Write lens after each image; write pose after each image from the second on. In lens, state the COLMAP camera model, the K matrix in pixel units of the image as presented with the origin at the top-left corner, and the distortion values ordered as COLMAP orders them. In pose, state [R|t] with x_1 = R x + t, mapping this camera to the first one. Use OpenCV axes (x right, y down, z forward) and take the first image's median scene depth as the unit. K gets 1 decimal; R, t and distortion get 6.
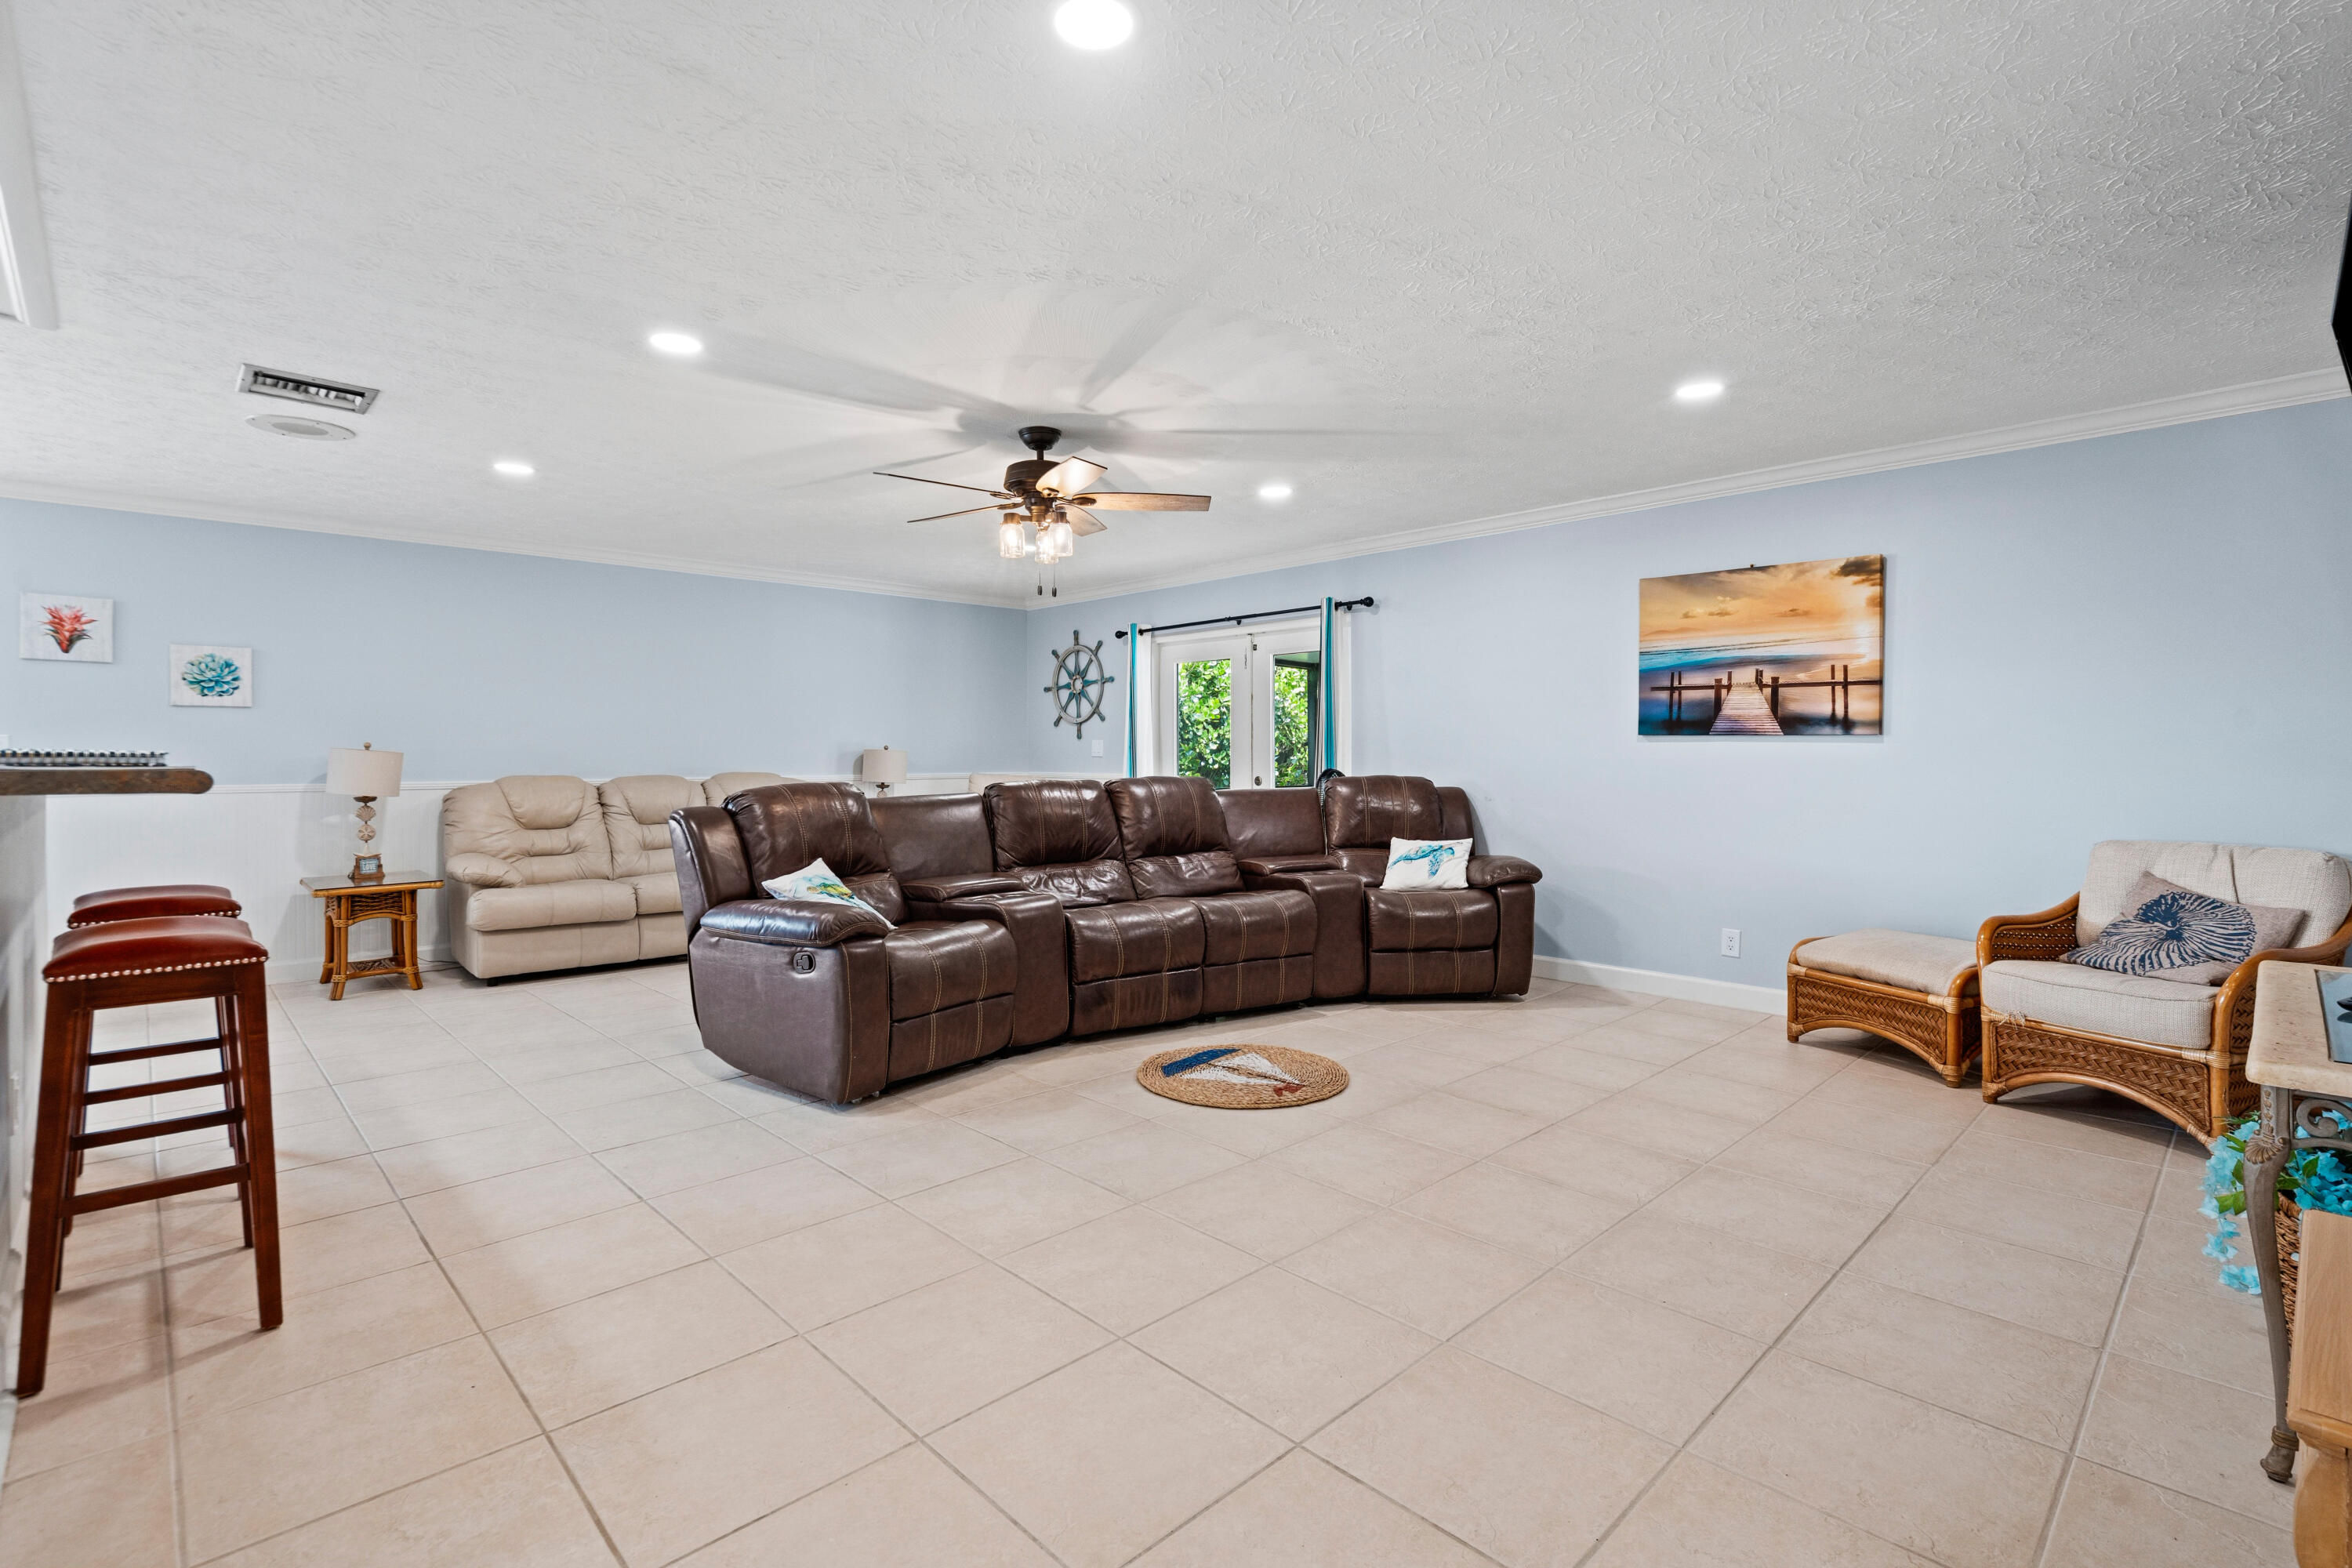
lens RADIAL K [[1086.7, 0, 1161.1], [0, 1086.7, 772.0], [0, 0, 1]] dist [-0.007347, 0.003122]
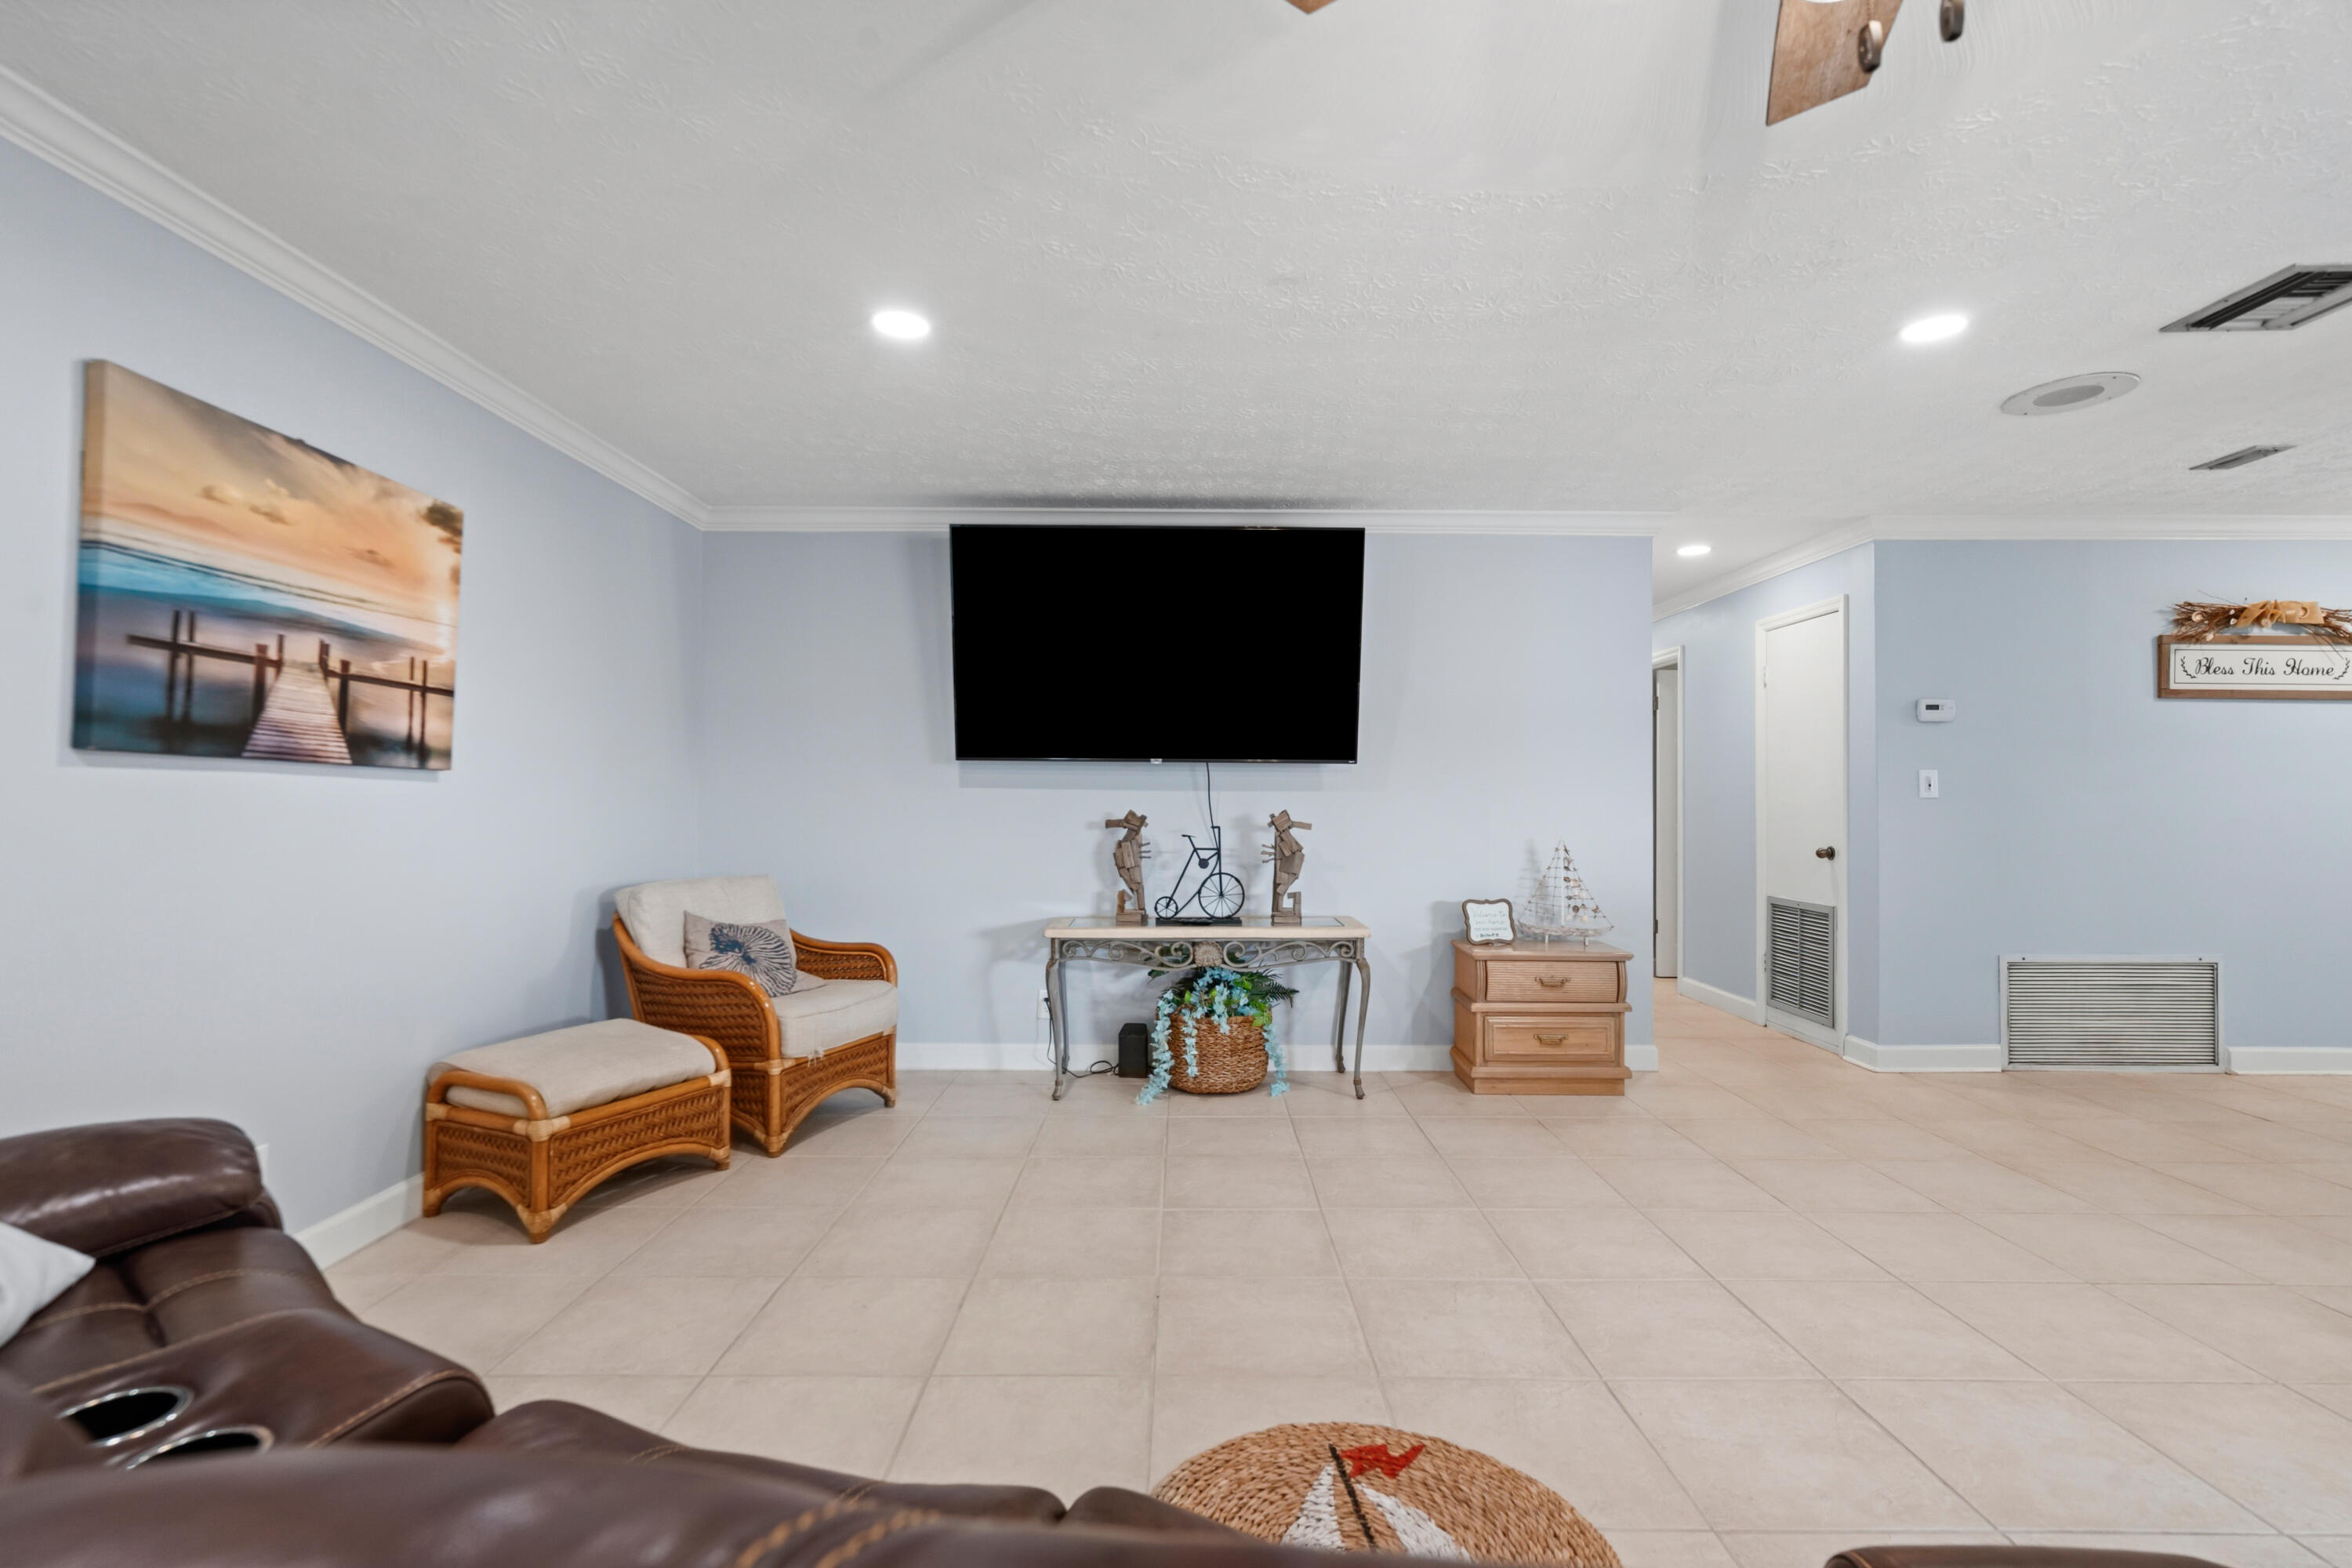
lens RADIAL K [[1086.7, 0, 1182.2], [0, 1086.7, 789.0], [0, 0, 1]] dist [-0.007347, 0.003122]
pose [[-0.723751, 0.005901, 0.690036, -0.130953], [0.007098, 0.999974, -0.001106, -0.016896], [-0.690024, 0.004097, -0.723775, 1.078699]]
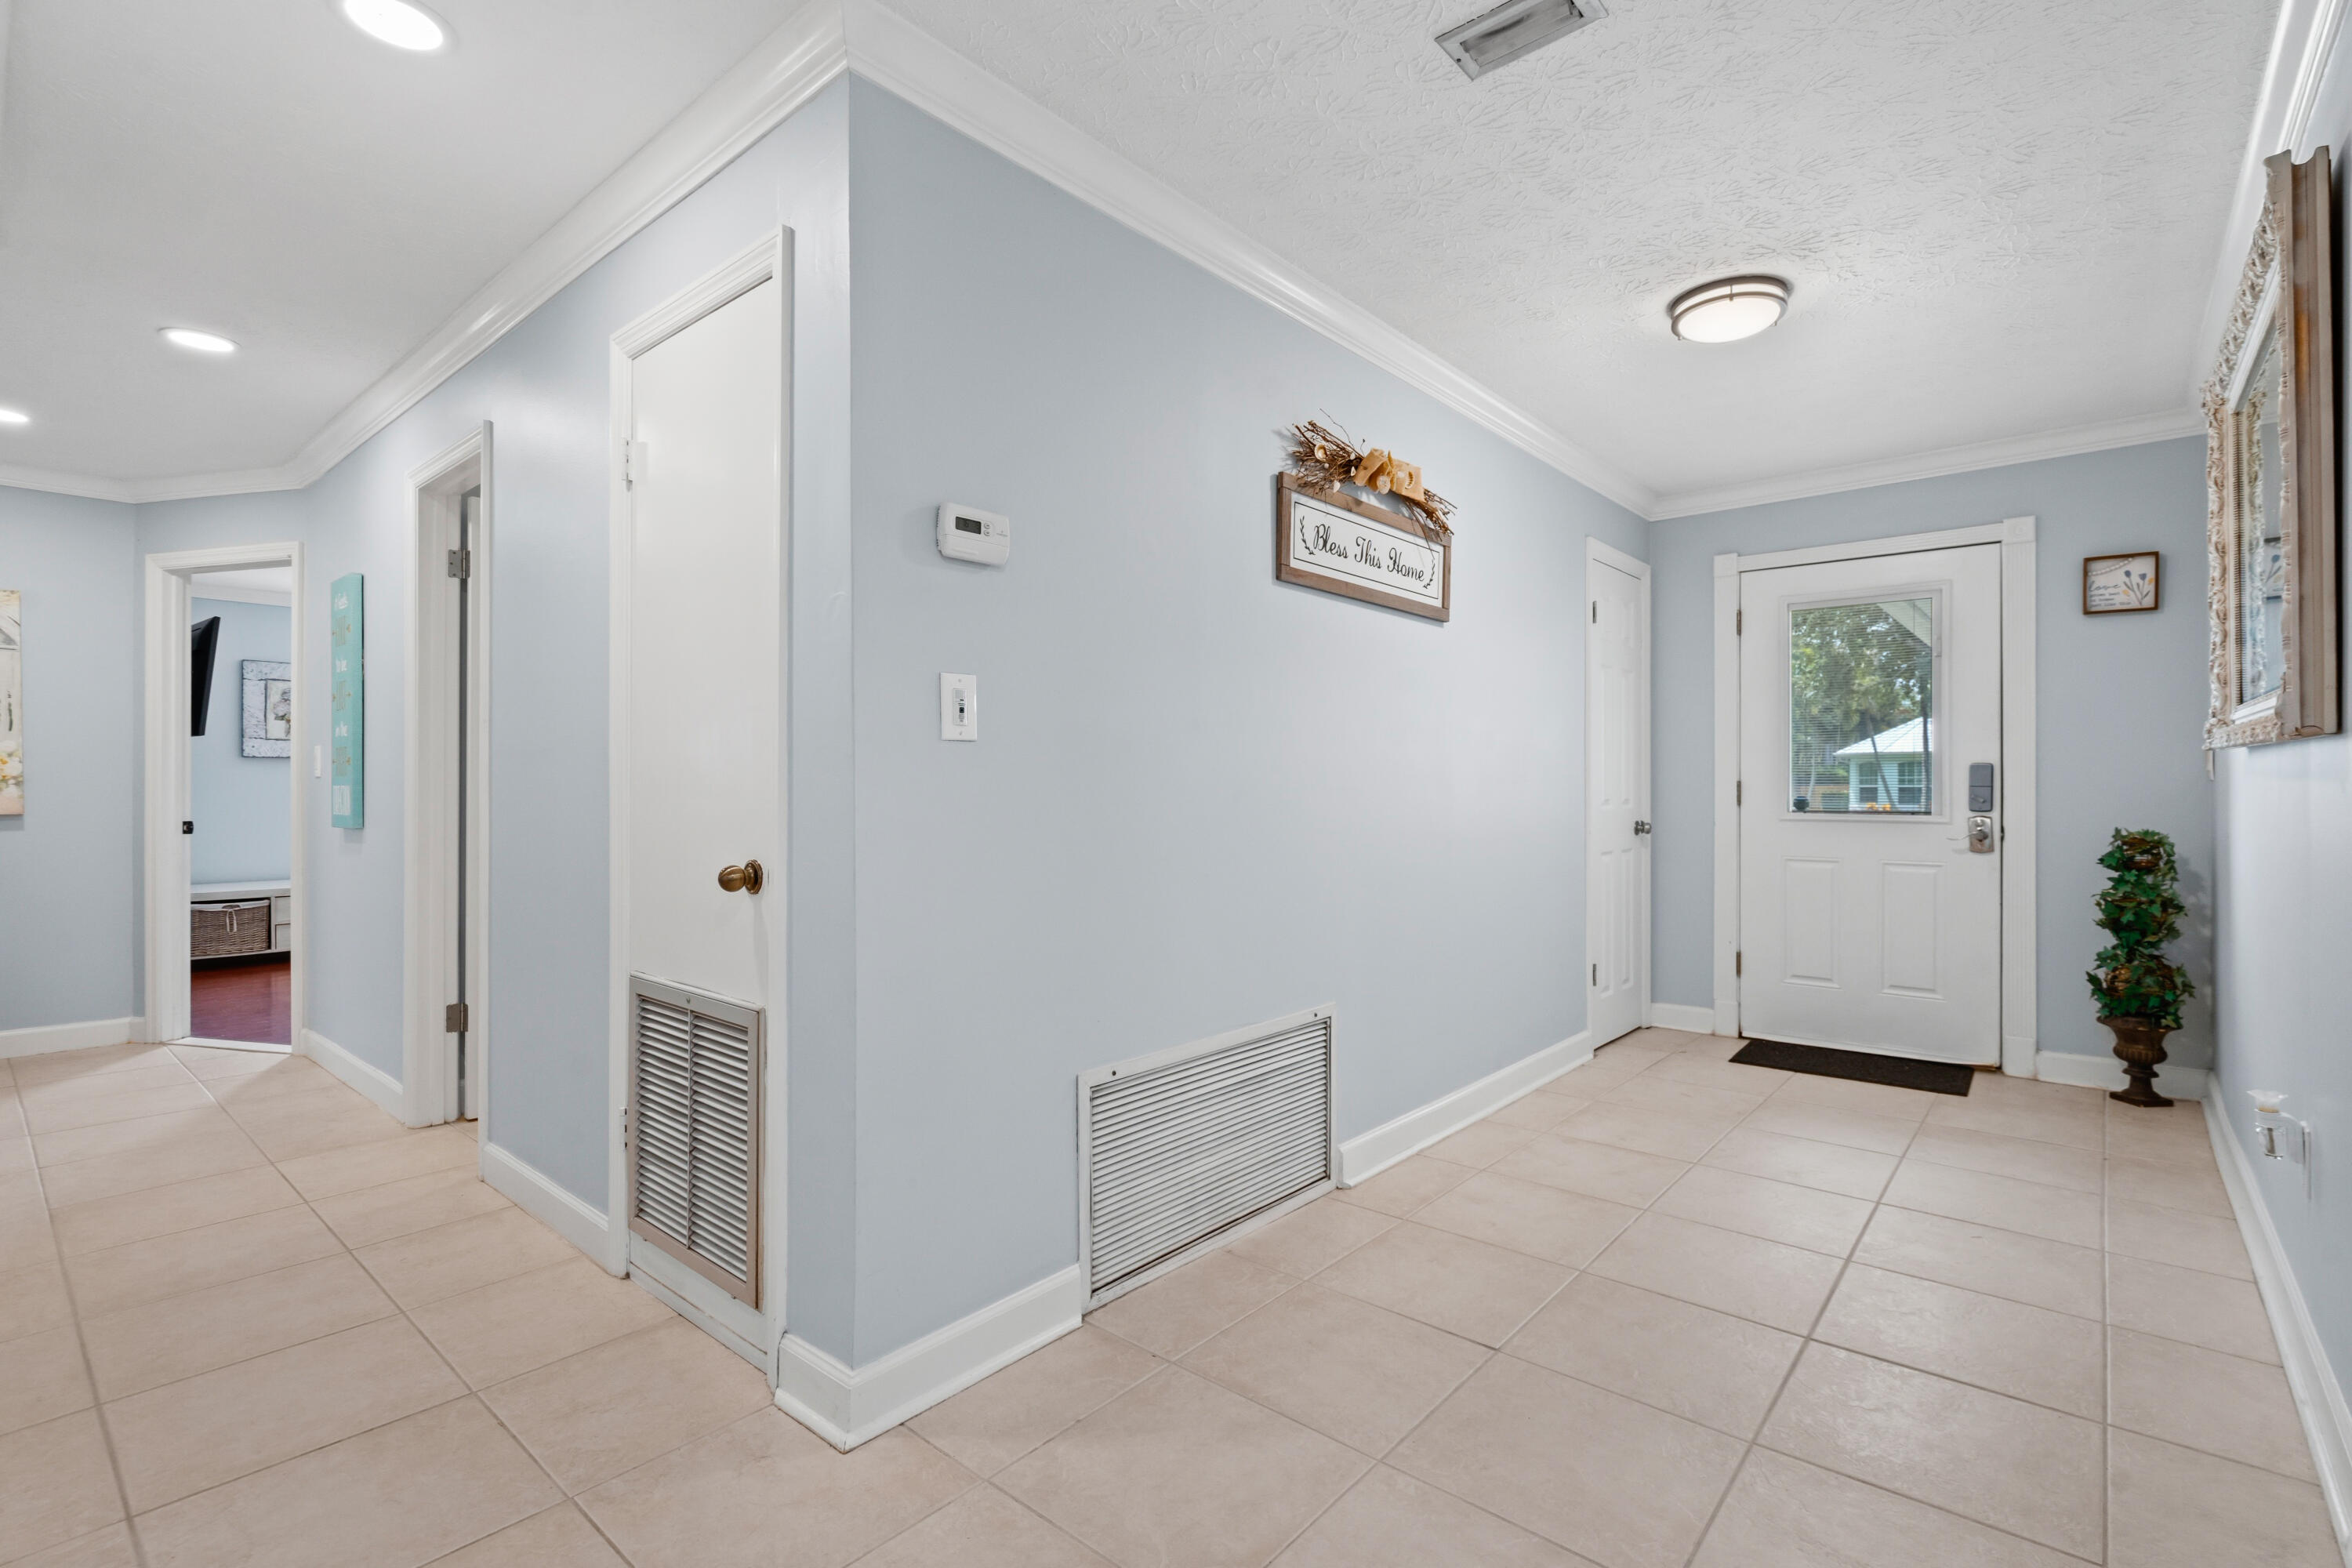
lens RADIAL K [[1086.7, 0, 1172.9], [0, 1086.7, 781.1], [0, 0, 1]] dist [-0.007347, 0.003122]
pose [[-0.995553, 0.001054, -0.094194, 0.012635], [0.000024, 0.999940, 0.010935, 0.005624], [0.094200, 0.010884, -0.995494, 0.336694]]
